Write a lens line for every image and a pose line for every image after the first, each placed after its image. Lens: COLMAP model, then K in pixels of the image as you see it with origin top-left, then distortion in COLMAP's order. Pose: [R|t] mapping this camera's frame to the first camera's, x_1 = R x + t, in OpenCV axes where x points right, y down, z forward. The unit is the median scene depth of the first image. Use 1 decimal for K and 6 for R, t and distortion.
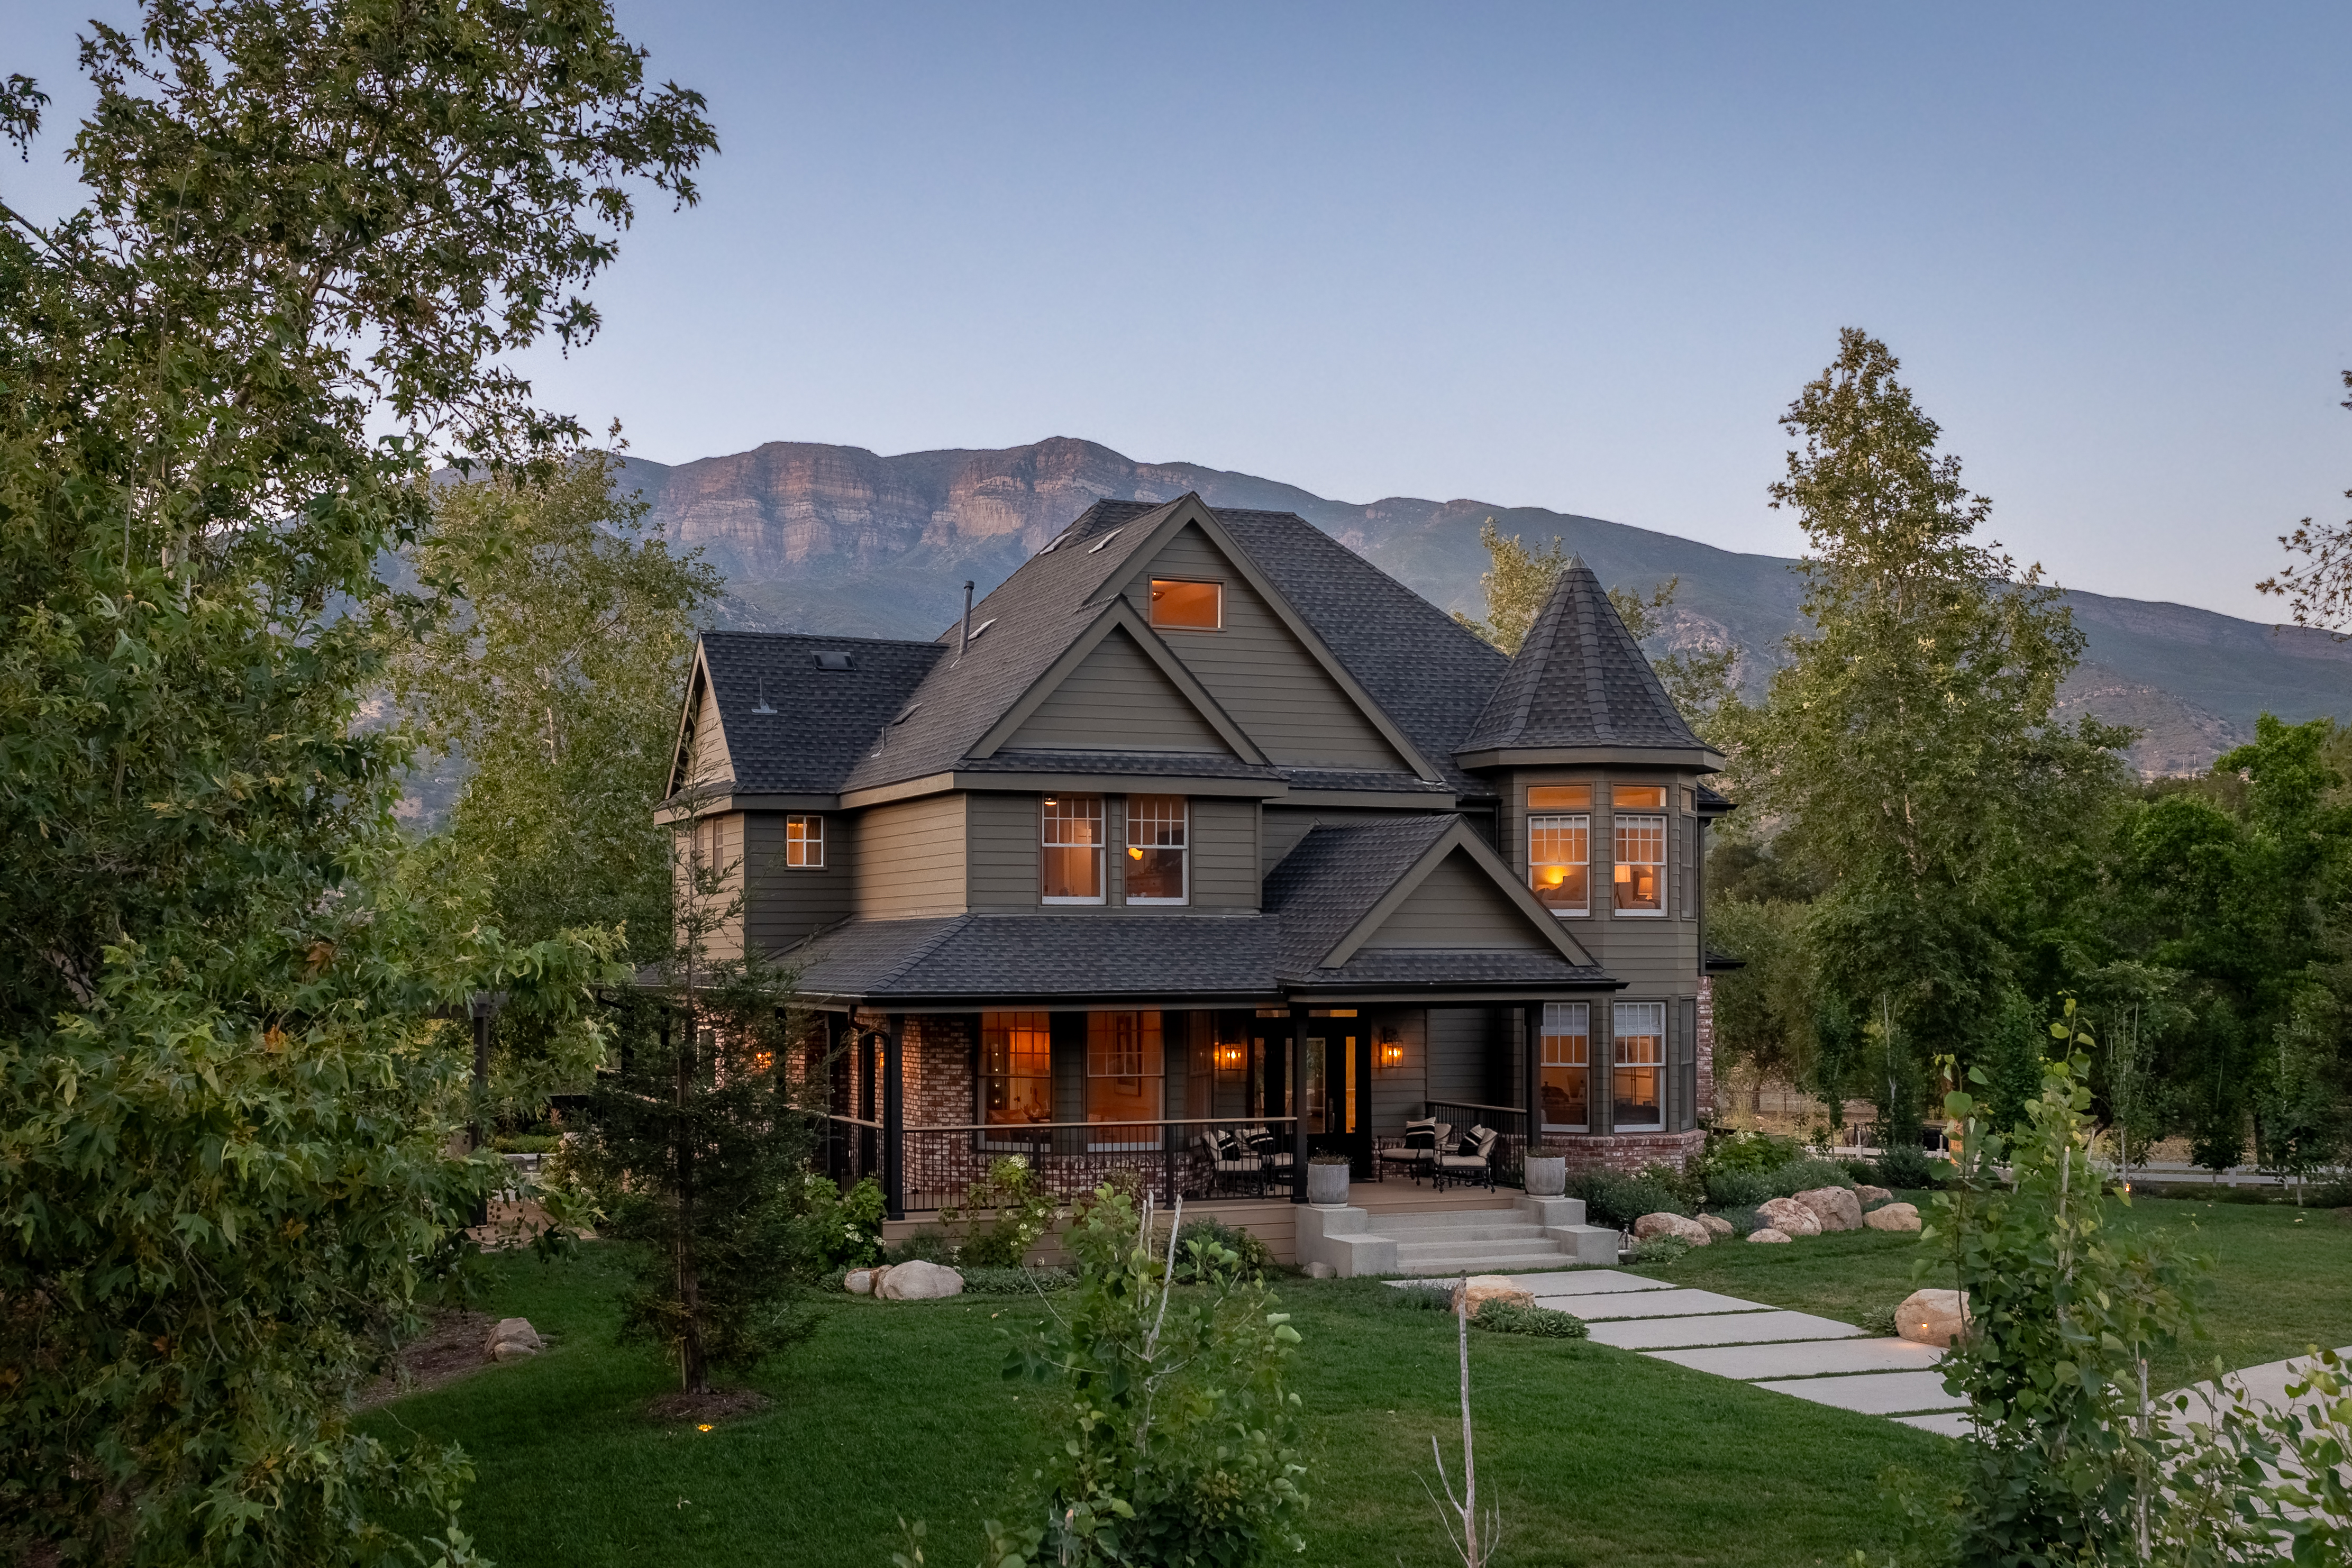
lens RADIAL K [[2678.8, 0, 1171.8], [0, 2678.8, 790.8], [0, 0, 1]] dist [0.002270, 0.000000]
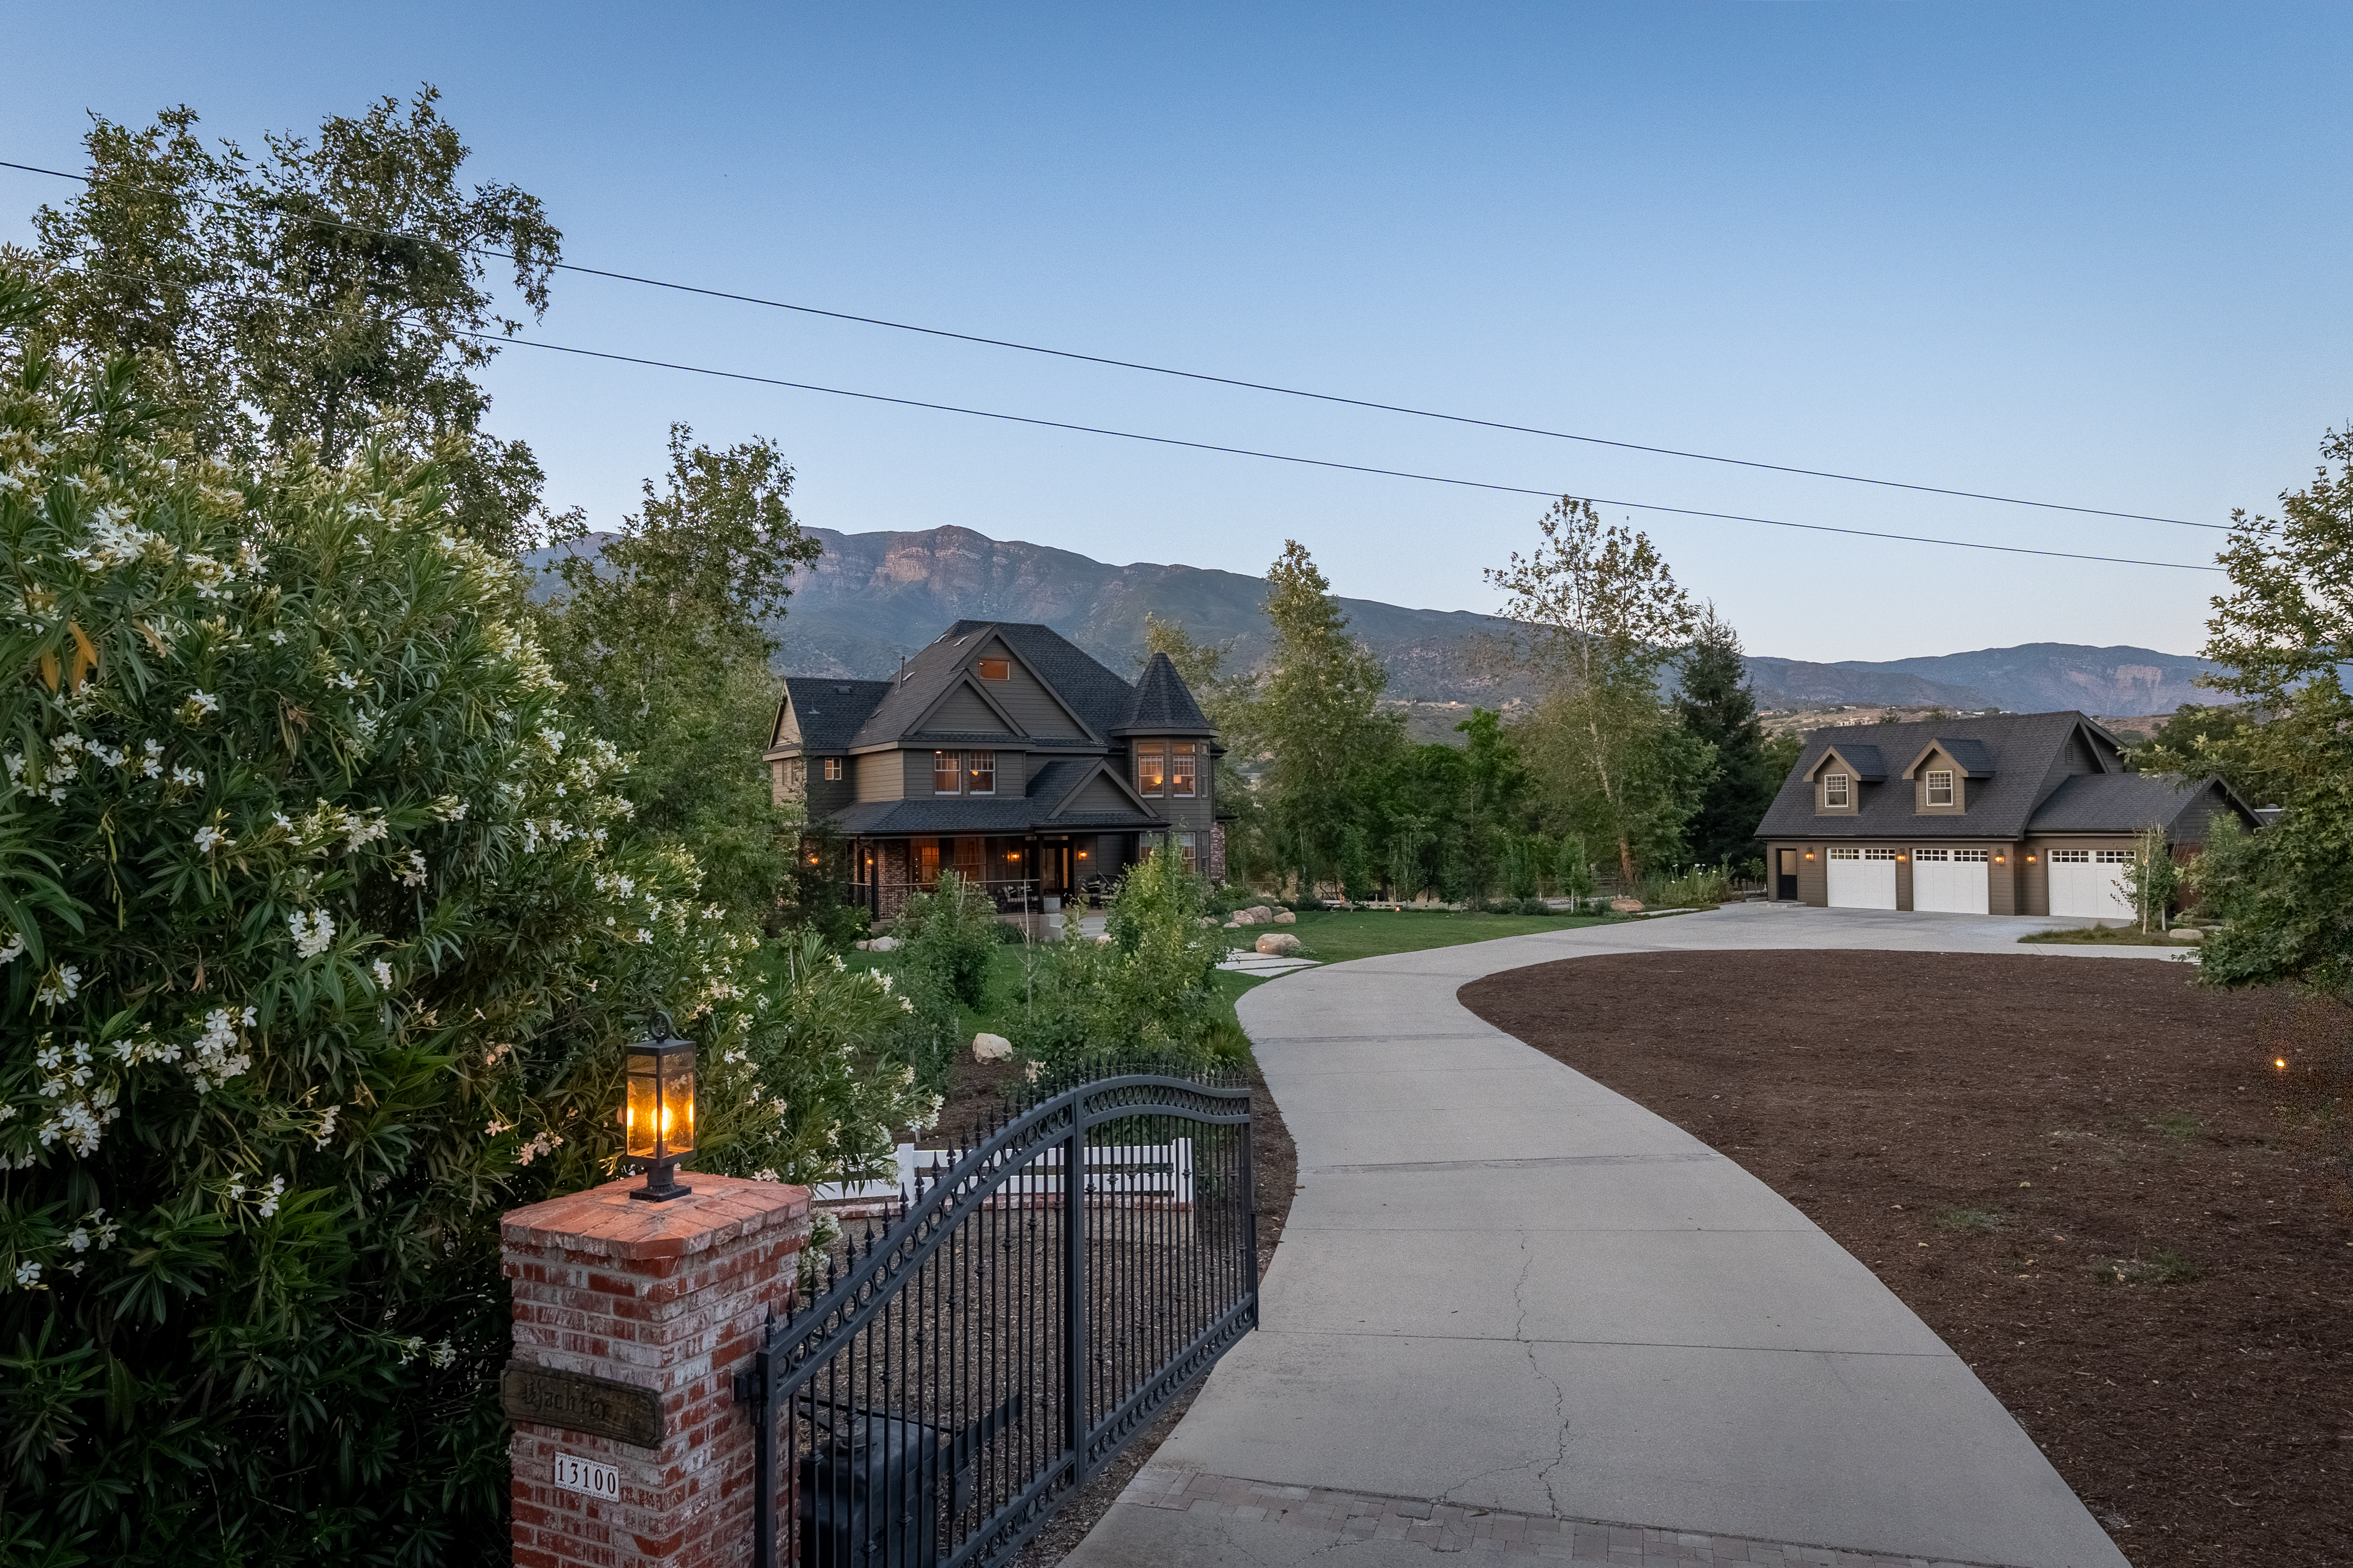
lens RADIAL K [[1512.8, 0, 1154.9], [0, 1512.8, 761.9], [0, 0, 1]] dist [0.008043, -0.000003]
pose [[0.995749, -0.008399, 0.091723, 0.023208], [0.006336, 0.999721, 0.022753, -0.016567], [-0.091889, -0.022076, 0.995525, -0.365385]]
